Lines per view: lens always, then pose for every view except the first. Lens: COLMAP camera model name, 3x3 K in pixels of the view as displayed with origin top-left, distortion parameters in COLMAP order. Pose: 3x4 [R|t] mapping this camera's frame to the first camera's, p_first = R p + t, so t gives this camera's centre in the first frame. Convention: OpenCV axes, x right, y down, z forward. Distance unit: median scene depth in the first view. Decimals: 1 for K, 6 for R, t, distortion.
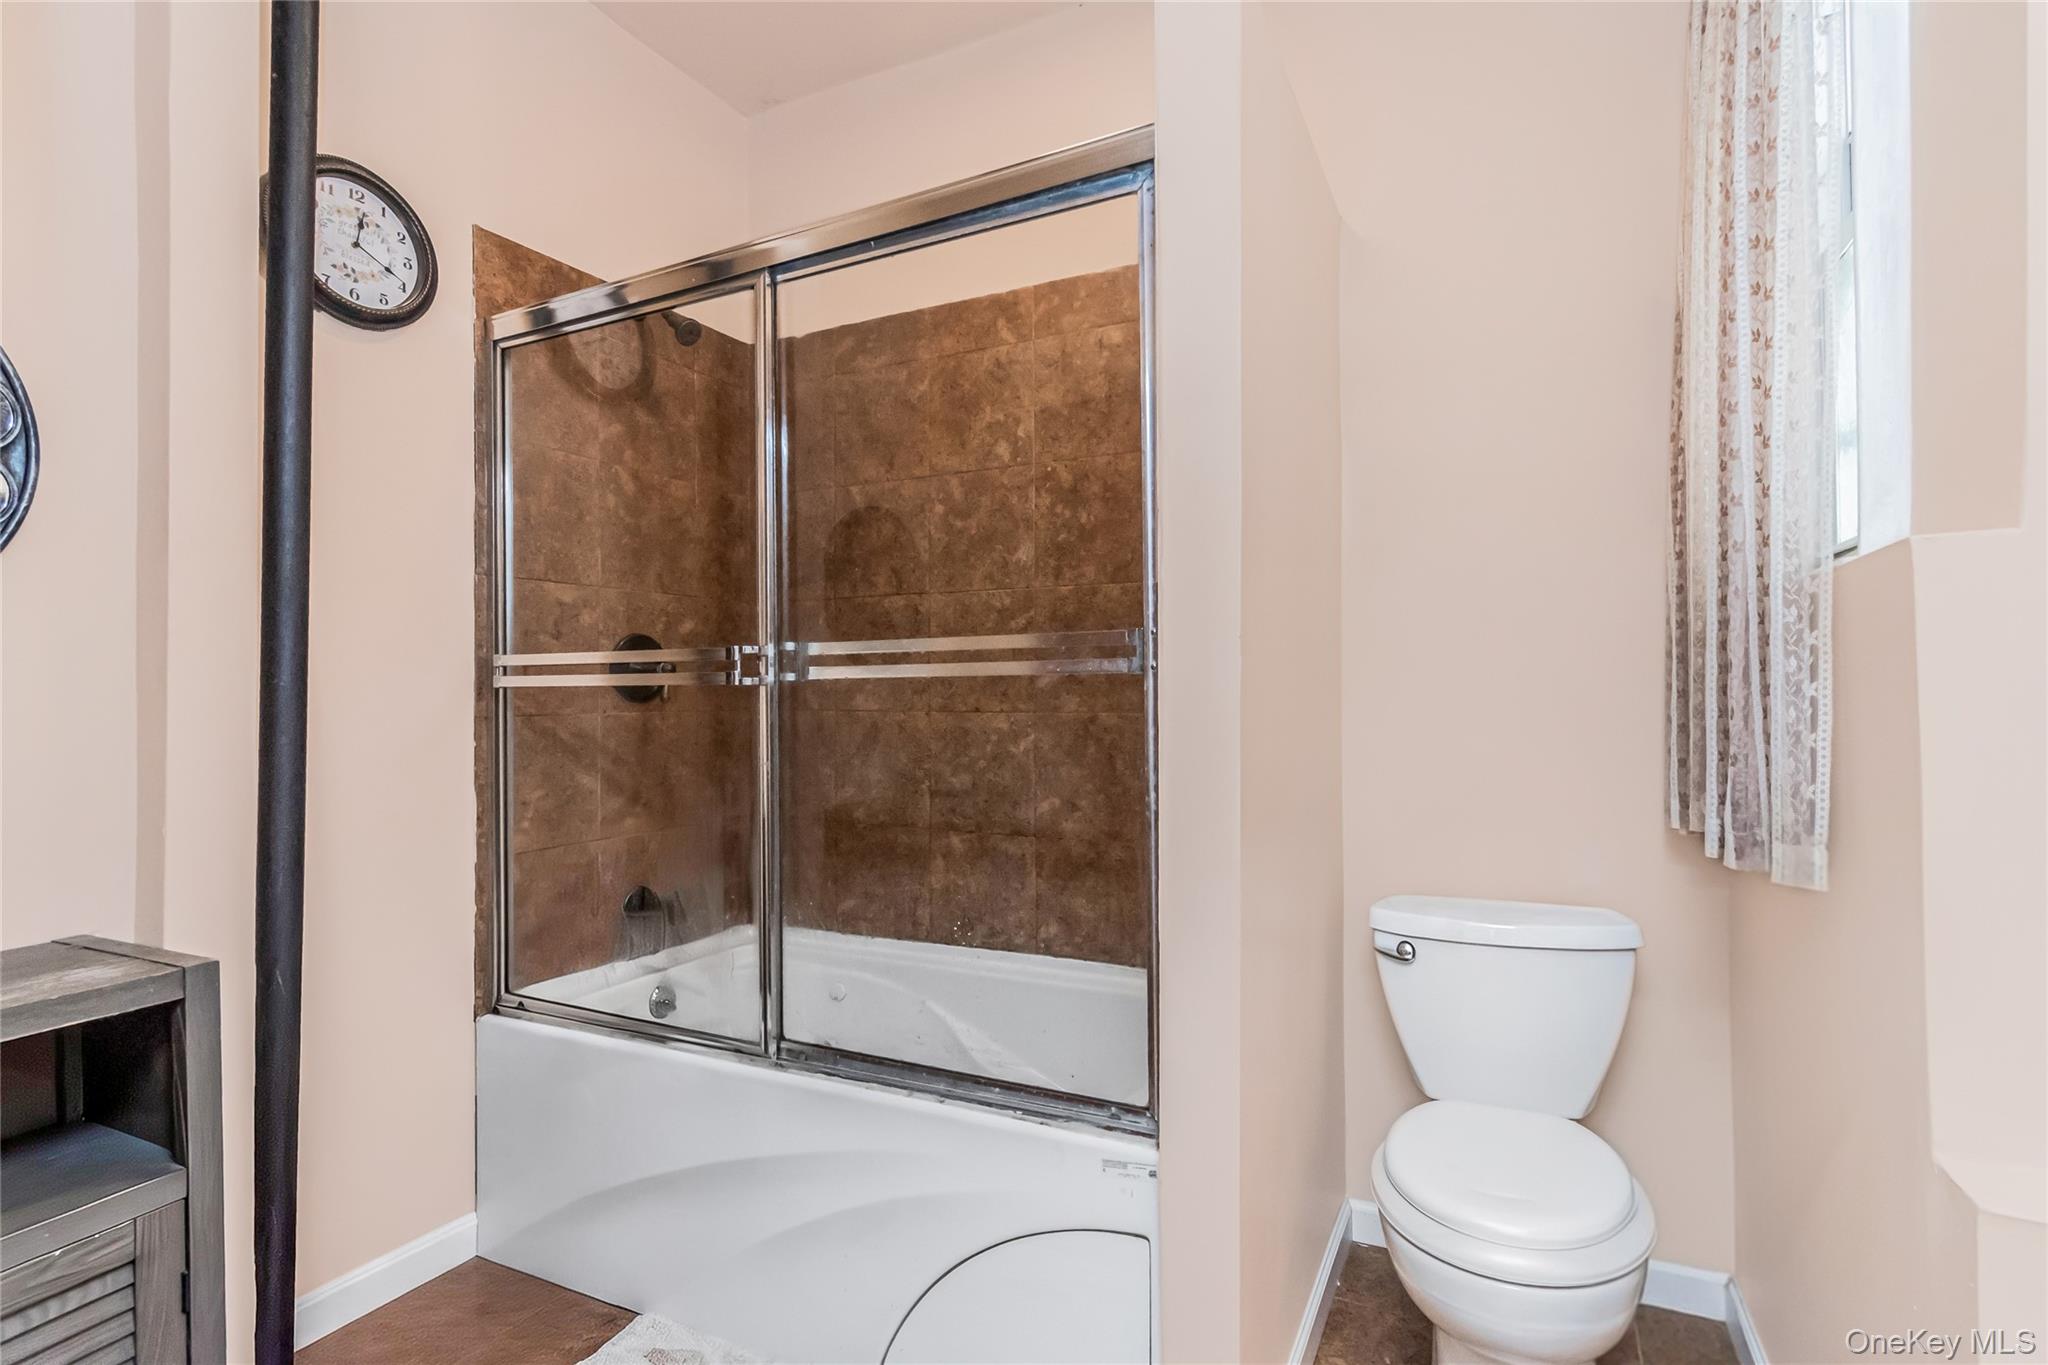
lens RADIAL K [[978.7, 0, 1044.0], [0, 978.7, 687.8], [0, 0, 1]] dist [-0.000043, -0.000126]
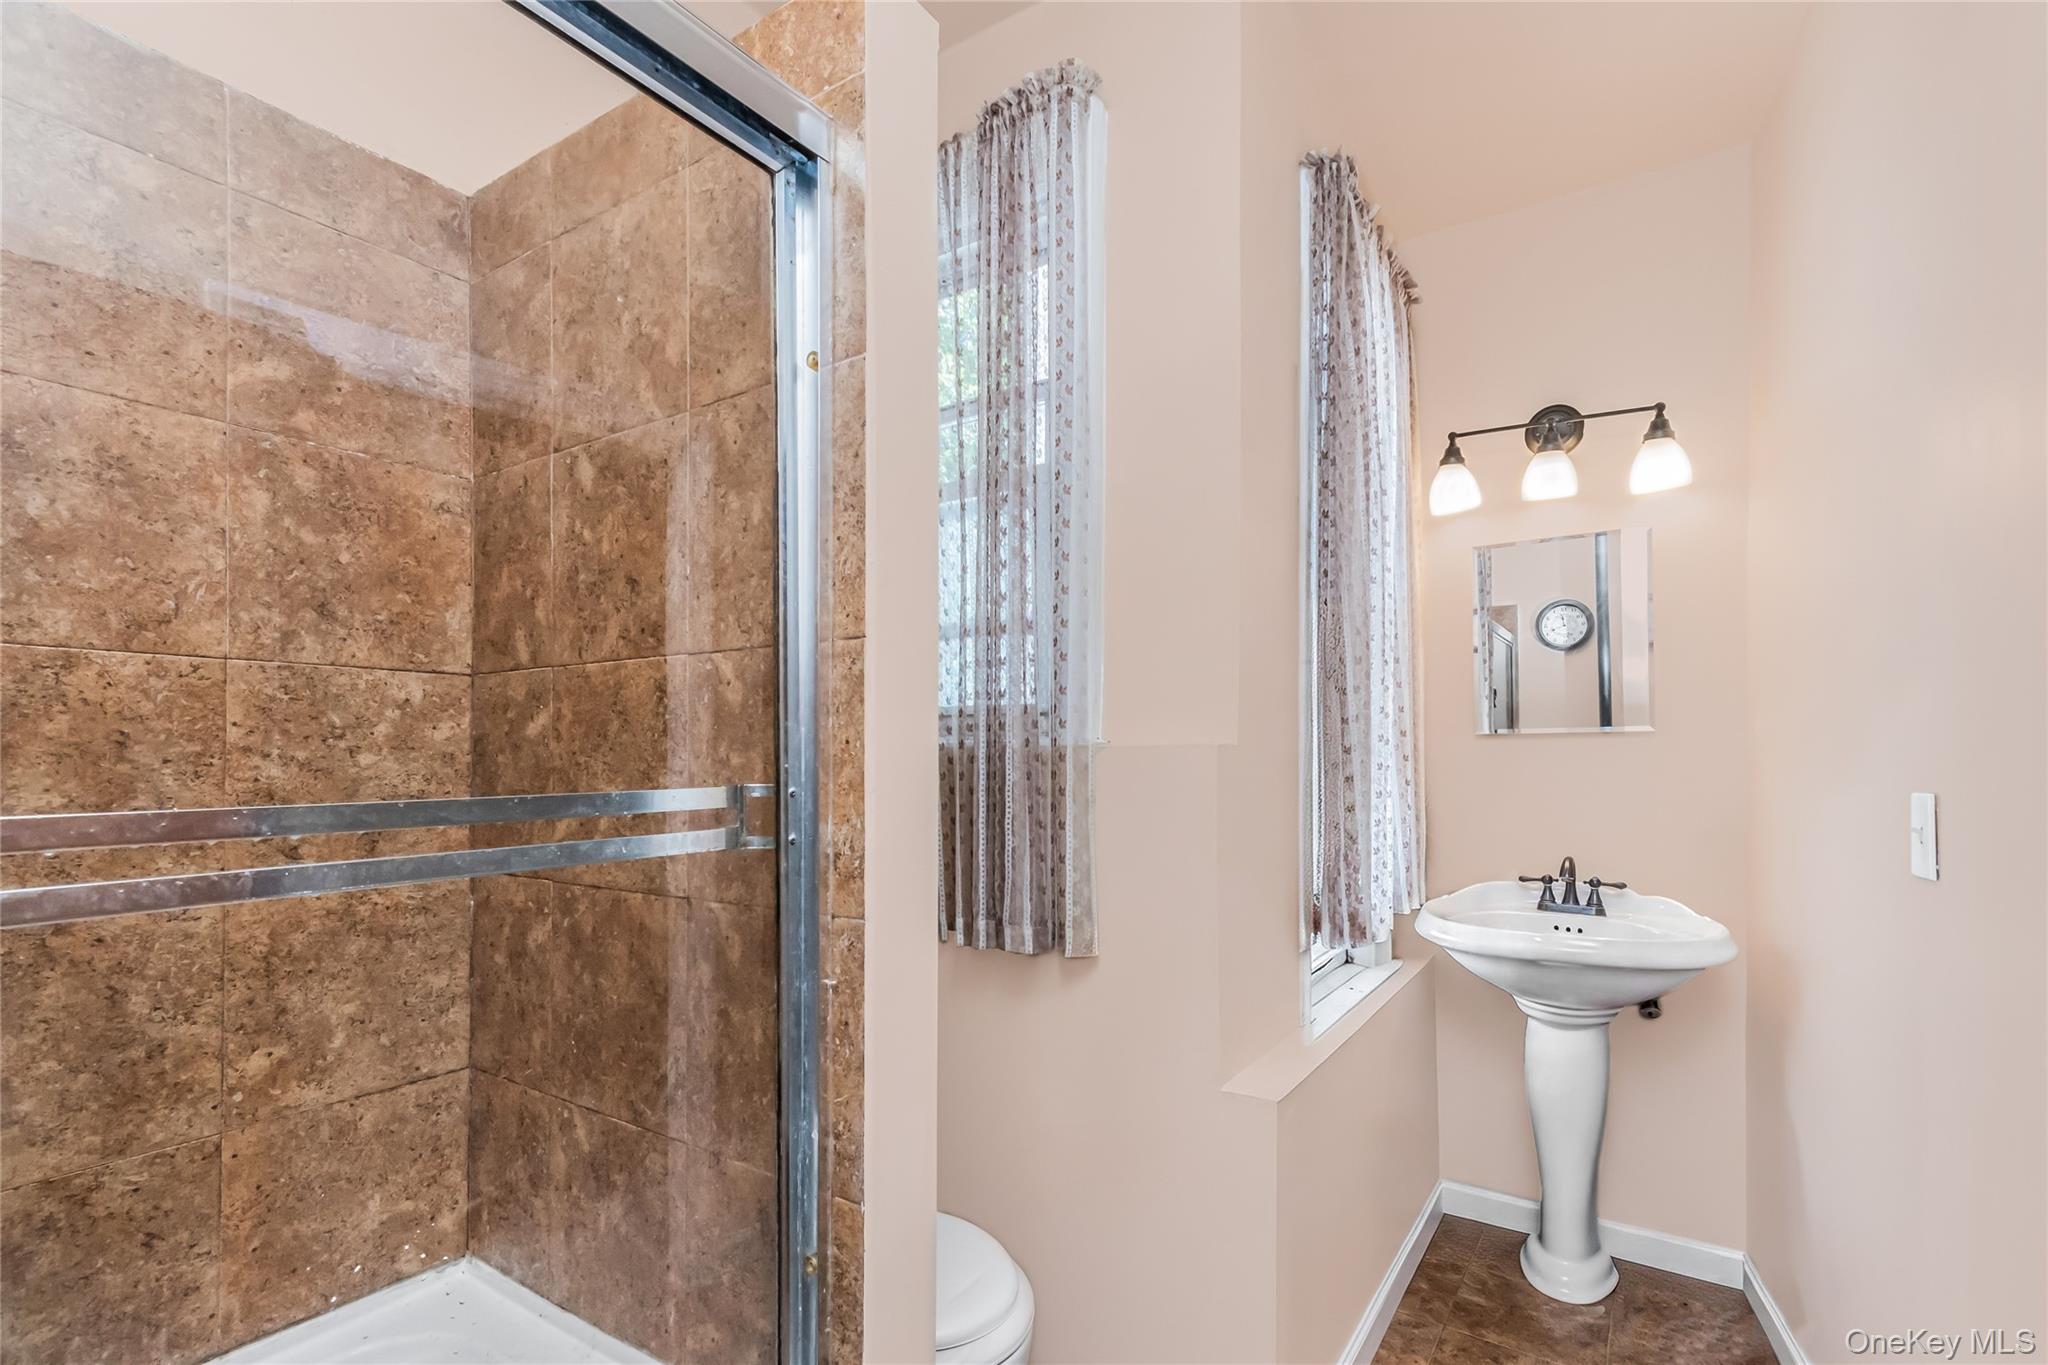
lens RADIAL K [[956.9, 0, 1025.7], [0, 956.9, 755.7], [0, 0, 1]] dist [0.000984, 0.000278]
pose [[0.128734, 0.007463, 0.991651, -0.364472], [-0.001160, 0.999972, -0.007375, -0.049089], [-0.991678, -0.000201, 0.128739, 0.469321]]
